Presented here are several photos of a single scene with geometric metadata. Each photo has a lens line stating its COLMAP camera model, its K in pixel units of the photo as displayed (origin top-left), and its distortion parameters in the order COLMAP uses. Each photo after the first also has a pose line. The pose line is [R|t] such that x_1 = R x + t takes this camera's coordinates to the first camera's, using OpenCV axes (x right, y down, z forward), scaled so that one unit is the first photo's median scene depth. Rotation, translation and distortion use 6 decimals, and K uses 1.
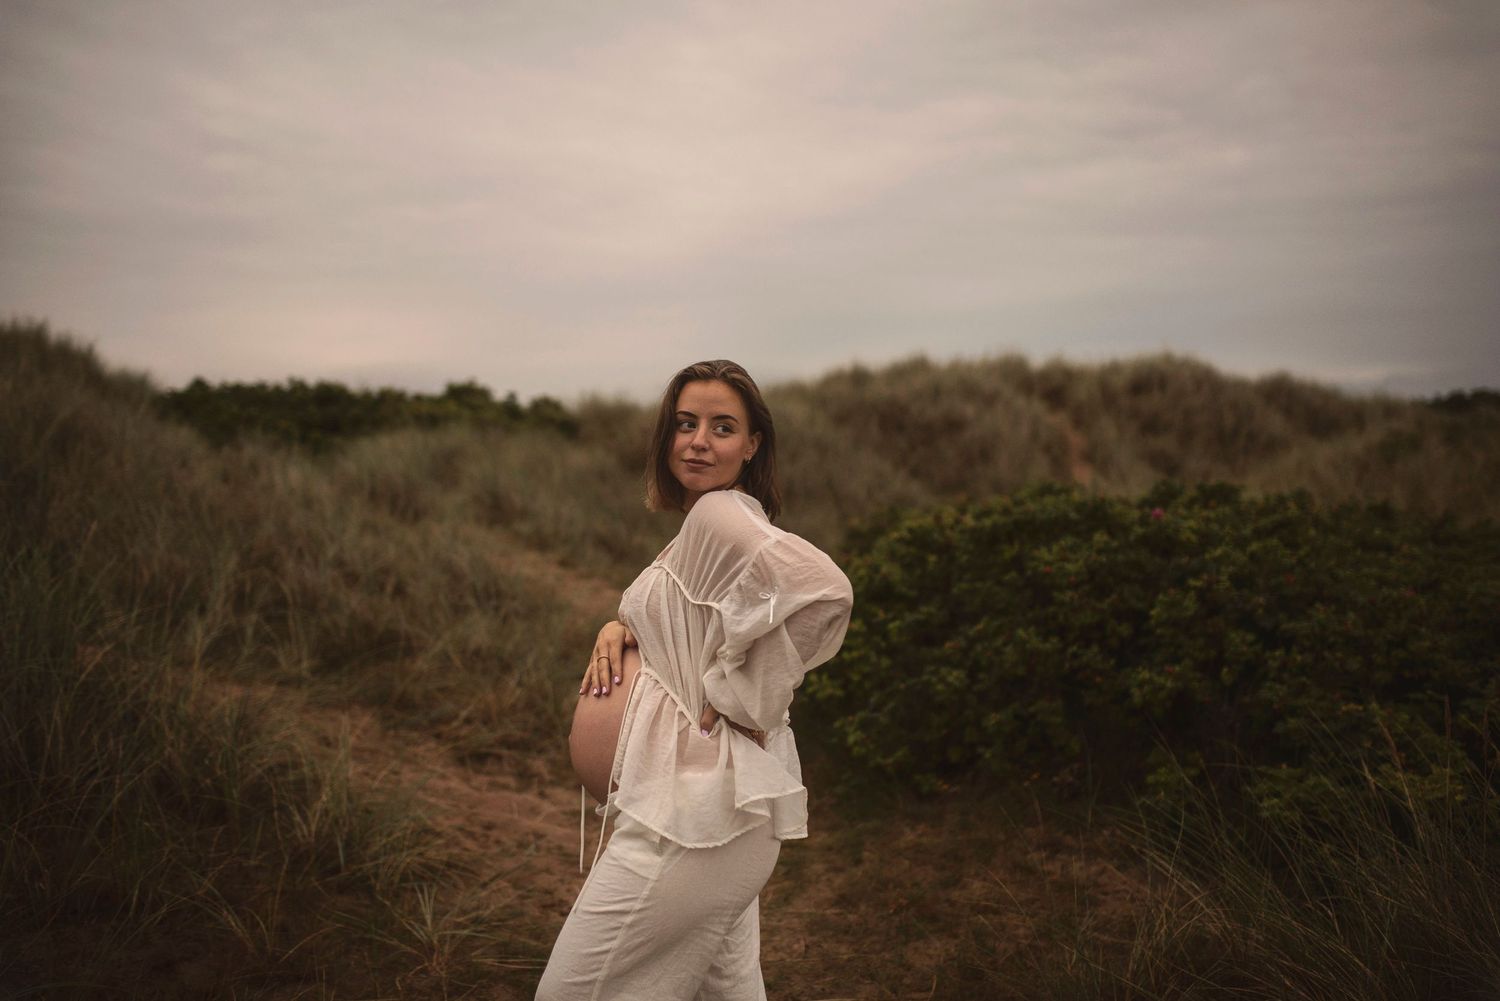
lens RADIAL K [[1491.3, 0, 750.0], [0, 1491.3, 500.5], [0, 0, 1]] dist [-0.019587, 0.012986]
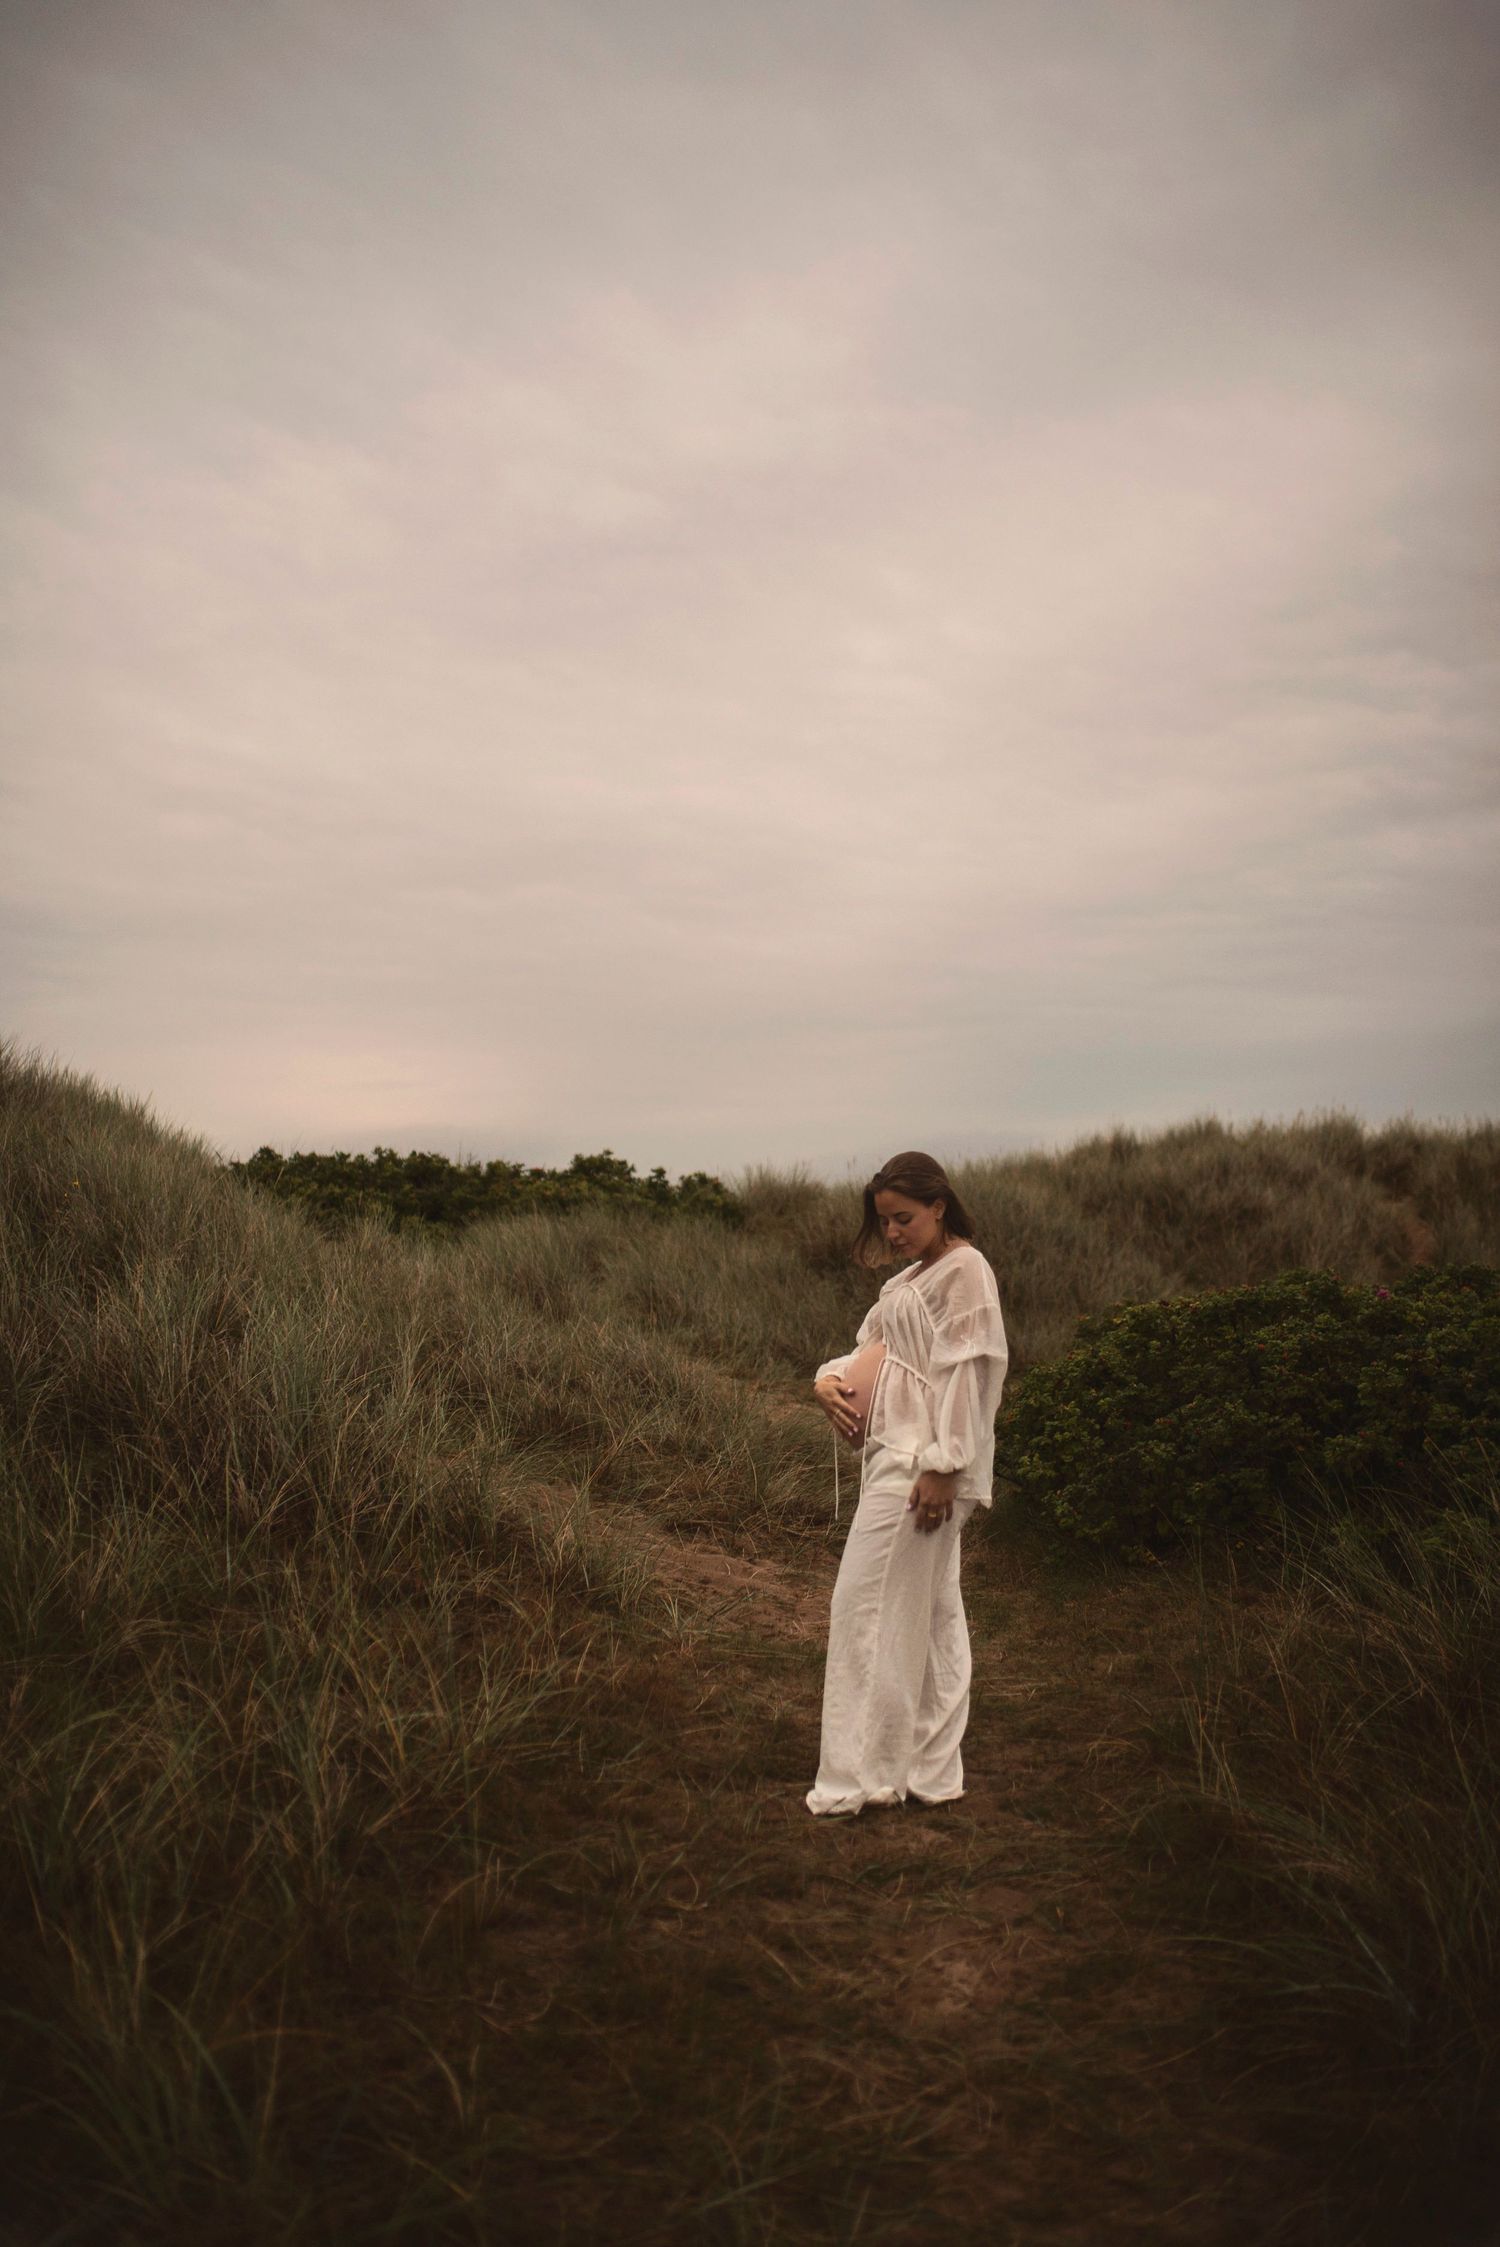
lens RADIAL K [[2231.8, 0, 750.0], [0, 2231.8, 1123.5], [0, 0, 1]] dist [-0.042465, 0.064244]
pose [[0.994876, 0.001763, -0.101090, 0.011031], [-0.011205, 0.995612, -0.092903, 0.039059], [0.100482, 0.093560, 0.990530, -0.497252]]
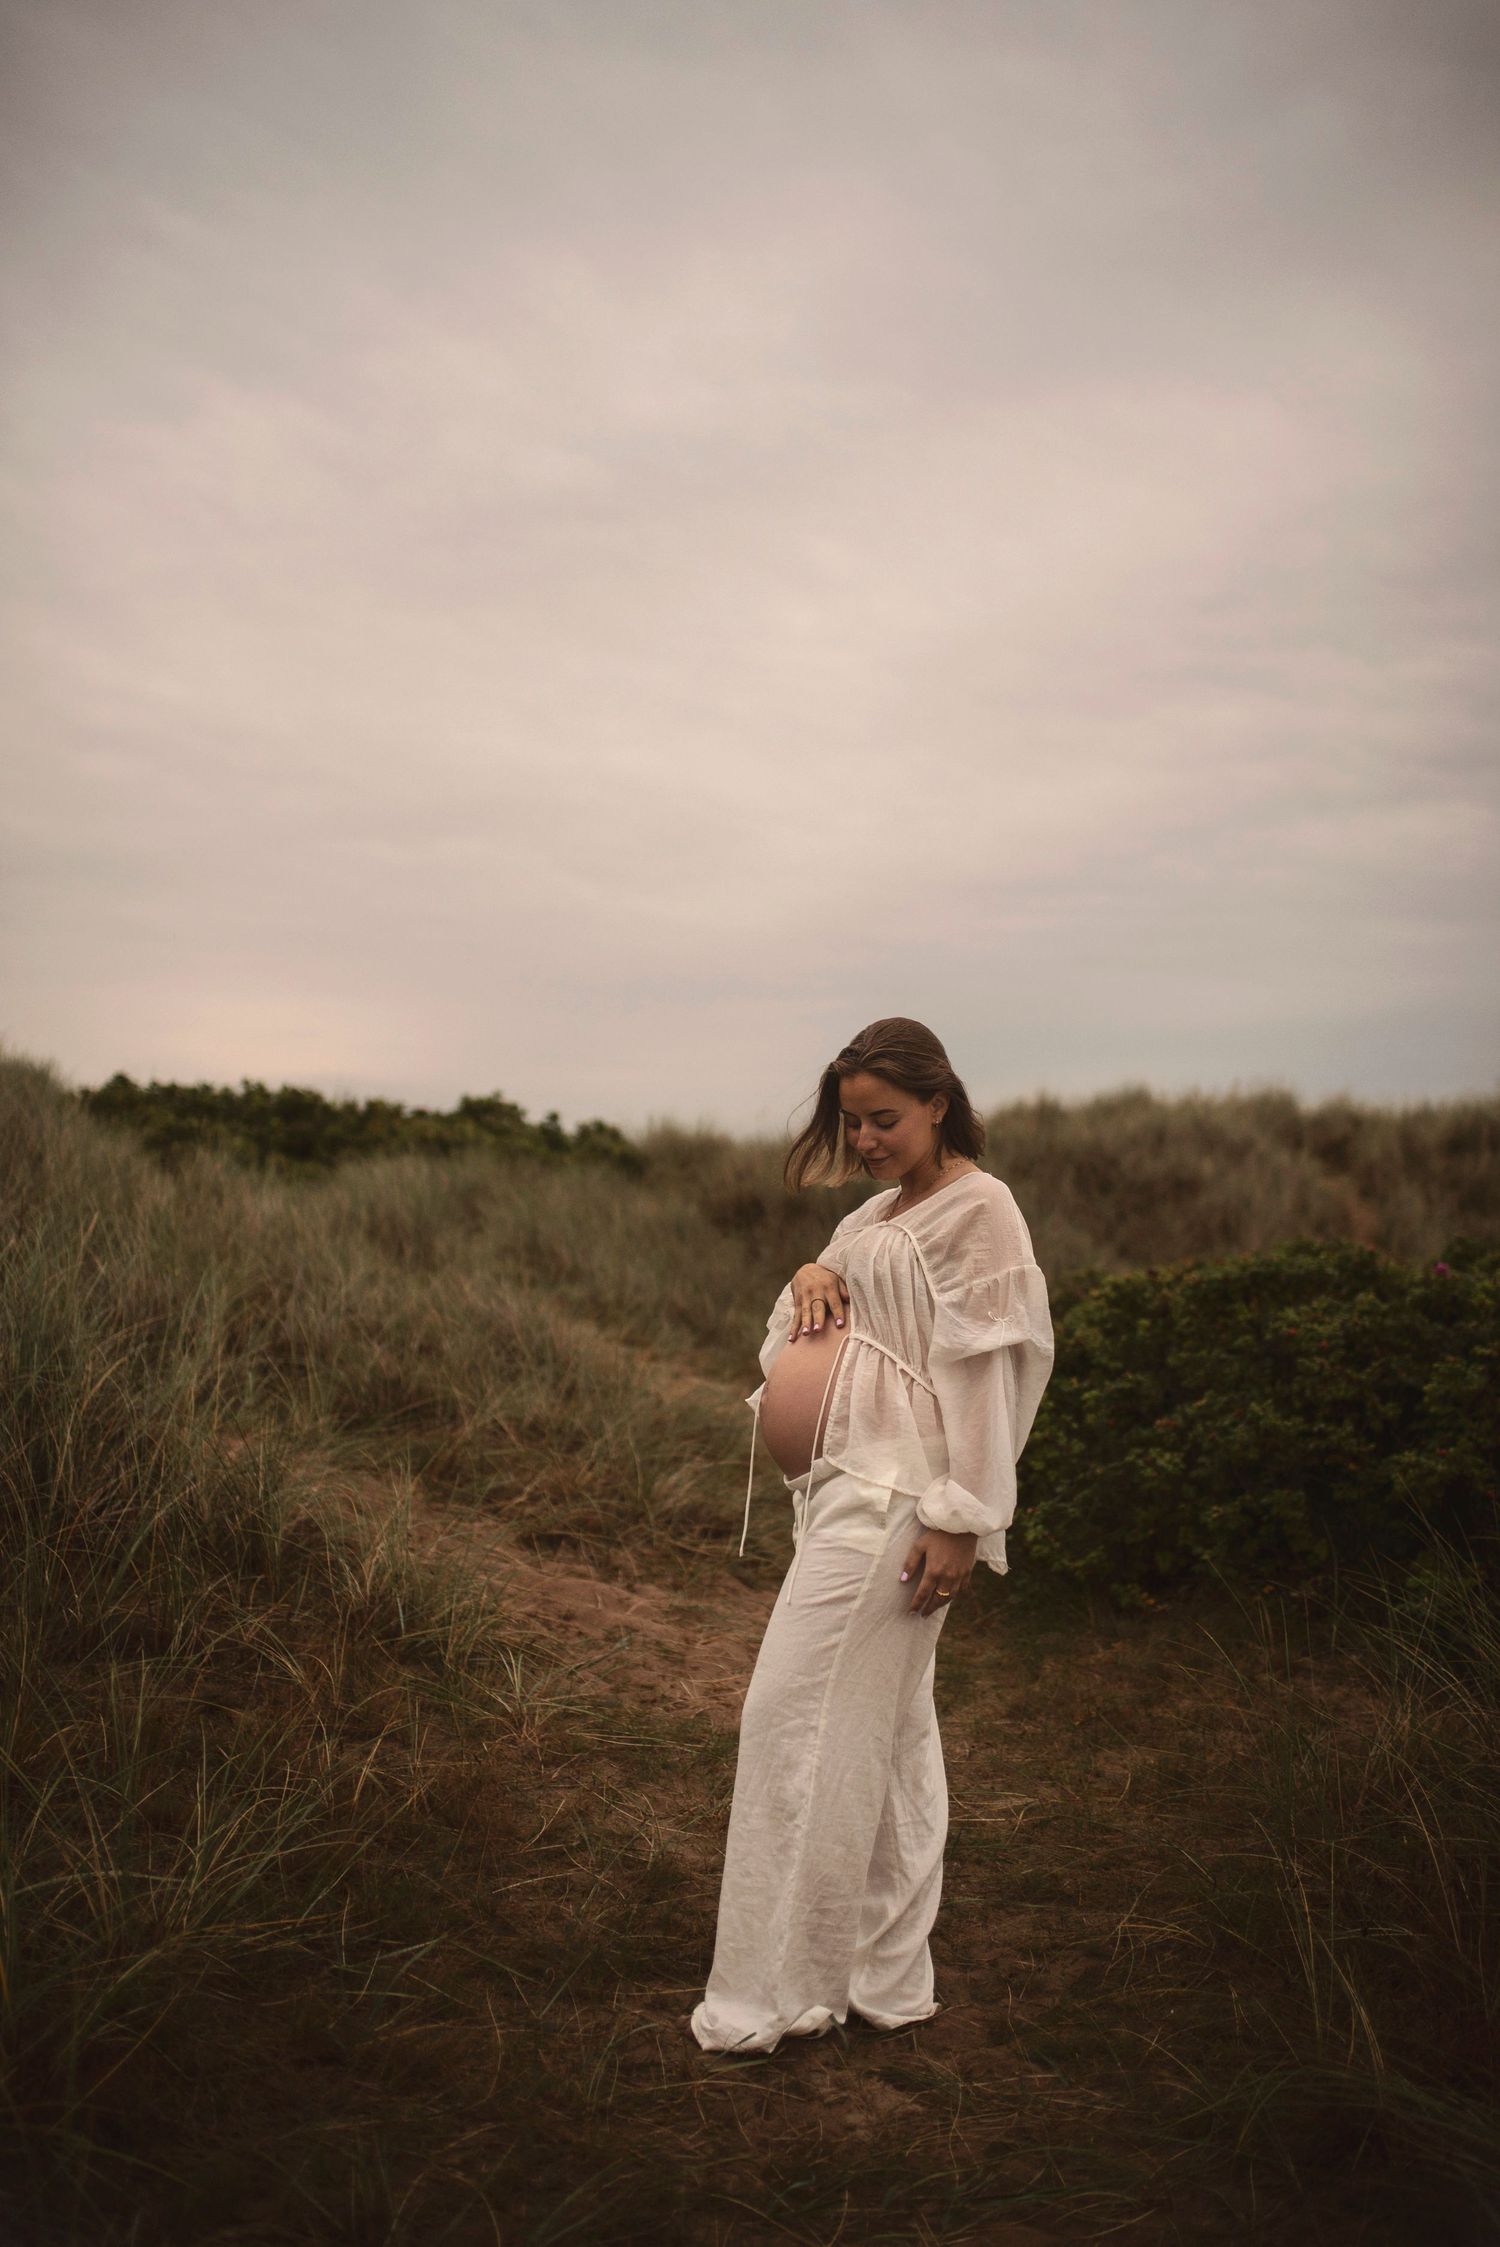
lens RADIAL K [[2233.9, 0, 750.0], [0, 2233.9, 1123.5], [0, 0, 1]] dist [-0.019587, 0.012986]
pose [[0.997526, 0.038955, -0.058520, -0.017056], [-0.043481, 0.995991, -0.078170, 0.040630], [0.055240, 0.080521, 0.995221, -0.170455]]
